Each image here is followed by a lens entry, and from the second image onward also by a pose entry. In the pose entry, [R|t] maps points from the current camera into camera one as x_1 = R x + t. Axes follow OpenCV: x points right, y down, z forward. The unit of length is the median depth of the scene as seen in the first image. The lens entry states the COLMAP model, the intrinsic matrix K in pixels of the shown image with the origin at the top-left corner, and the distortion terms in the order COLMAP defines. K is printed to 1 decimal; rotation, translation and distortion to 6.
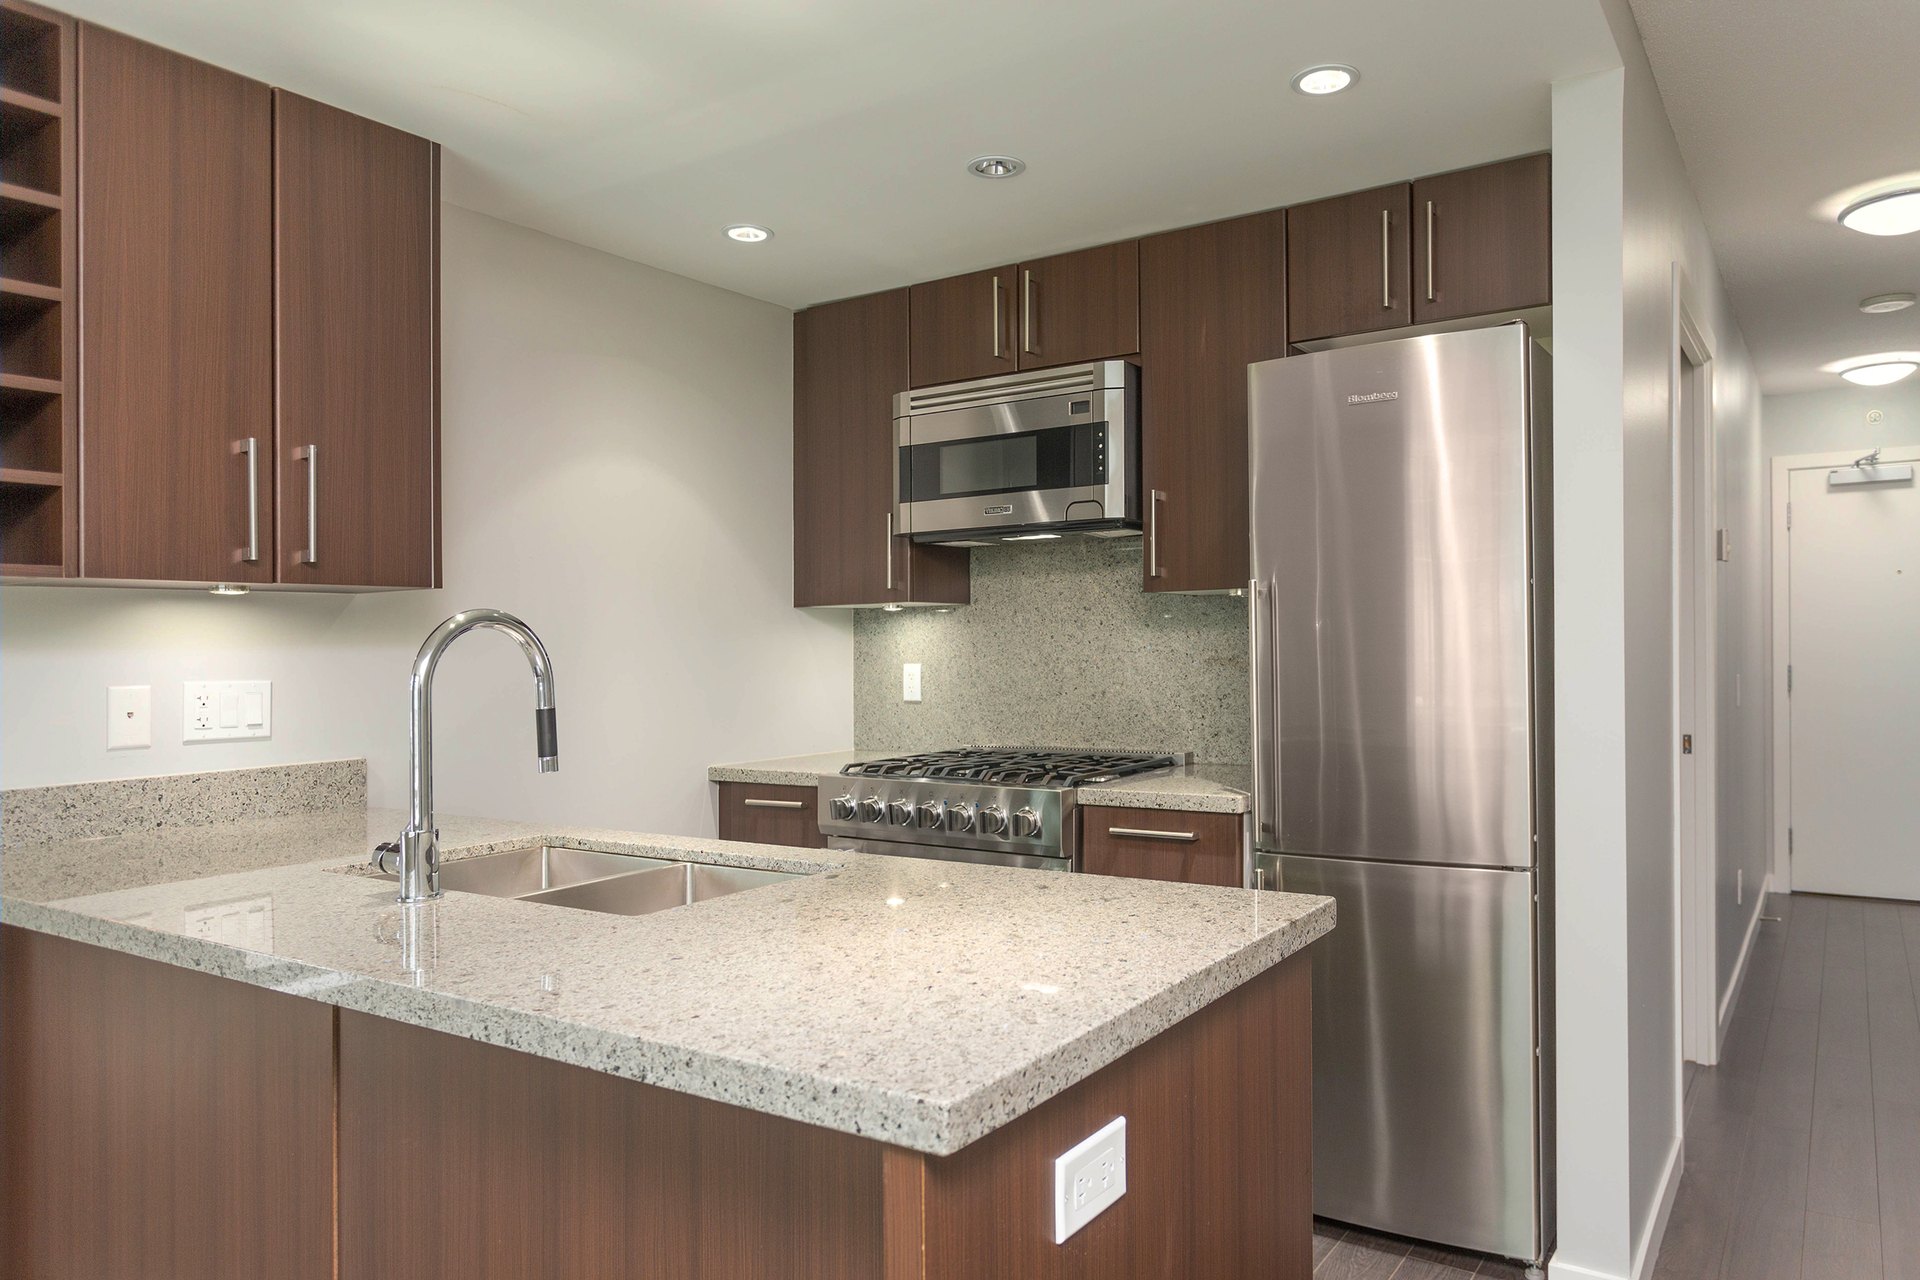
lens RADIAL K [[1317.0, 0, 960.8], [0, 1317.0, 646.5], [0, 0, 1]] dist [0.004250, 0.003372]
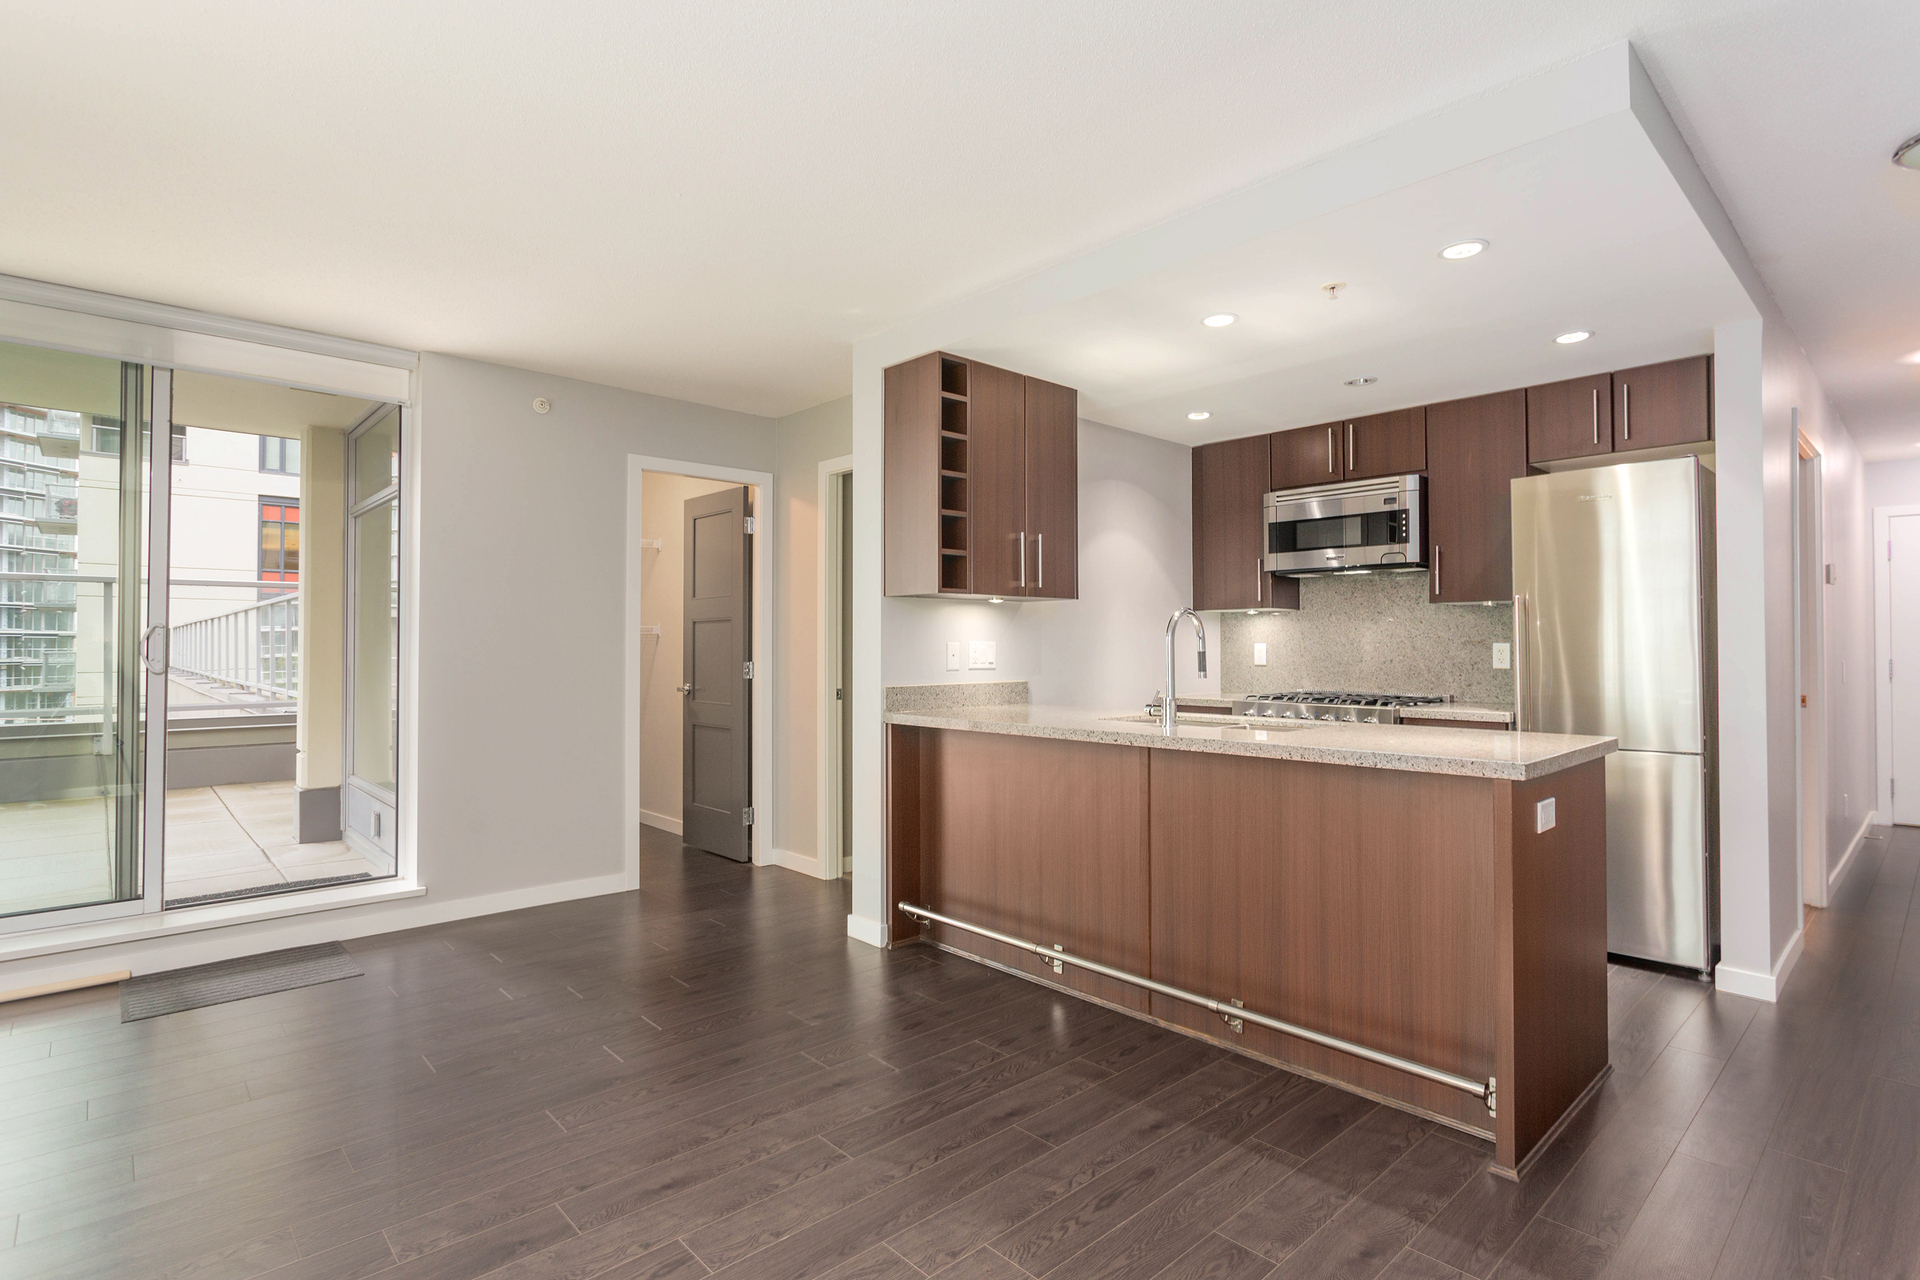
lens RADIAL K [[851.1, 0, 956.7], [0, 851.1, 620.5], [0, 0, 1]] dist [0.001377, 0.001257]
pose [[0.962968, 0.009162, -0.269461, -0.166184], [-0.015031, 0.999692, -0.019724, 0.014717], [0.269197, 0.023044, 0.962809, -0.284196]]
